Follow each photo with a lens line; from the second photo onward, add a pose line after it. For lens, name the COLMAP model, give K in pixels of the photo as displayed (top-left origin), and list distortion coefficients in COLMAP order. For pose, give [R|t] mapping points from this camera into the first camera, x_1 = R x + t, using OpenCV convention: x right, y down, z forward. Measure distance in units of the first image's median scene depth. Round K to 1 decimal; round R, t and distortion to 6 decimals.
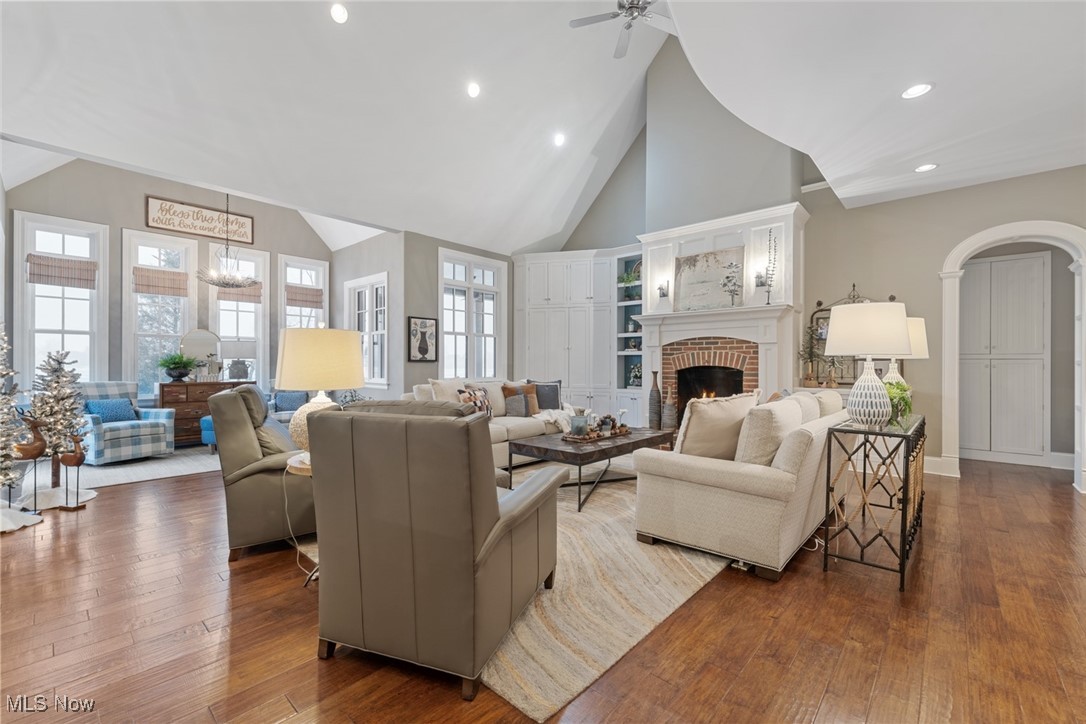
lens RADIAL K [[435.0, 0, 543.0], [0, 435.0, 362.0], [0, 0, 1]] dist [-0.001839, -0.000257]
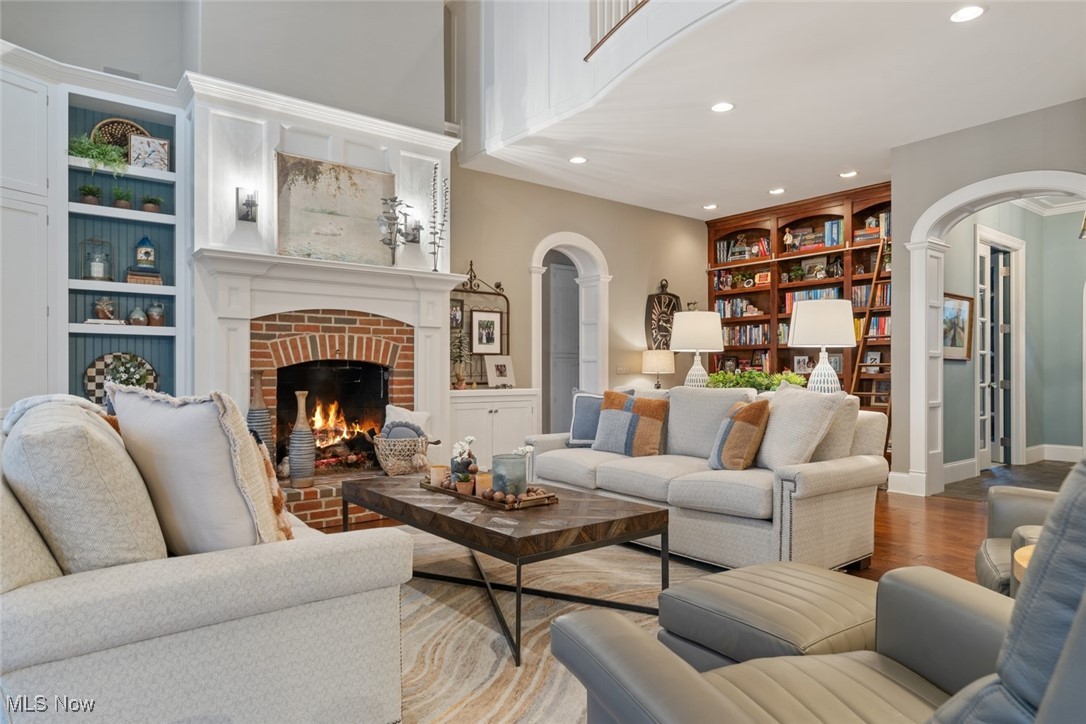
lens RADIAL K [[666.6, 0, 543.0], [0, 666.6, 362.0], [0, 0, 1]] dist [0.002457, 0.000972]
pose [[0.189483, 0.010902, 0.981823, -0.437692], [-0.005064, 0.999936, -0.010126, 0.019315], [-0.981871, -0.003053, 0.189526, 0.560889]]
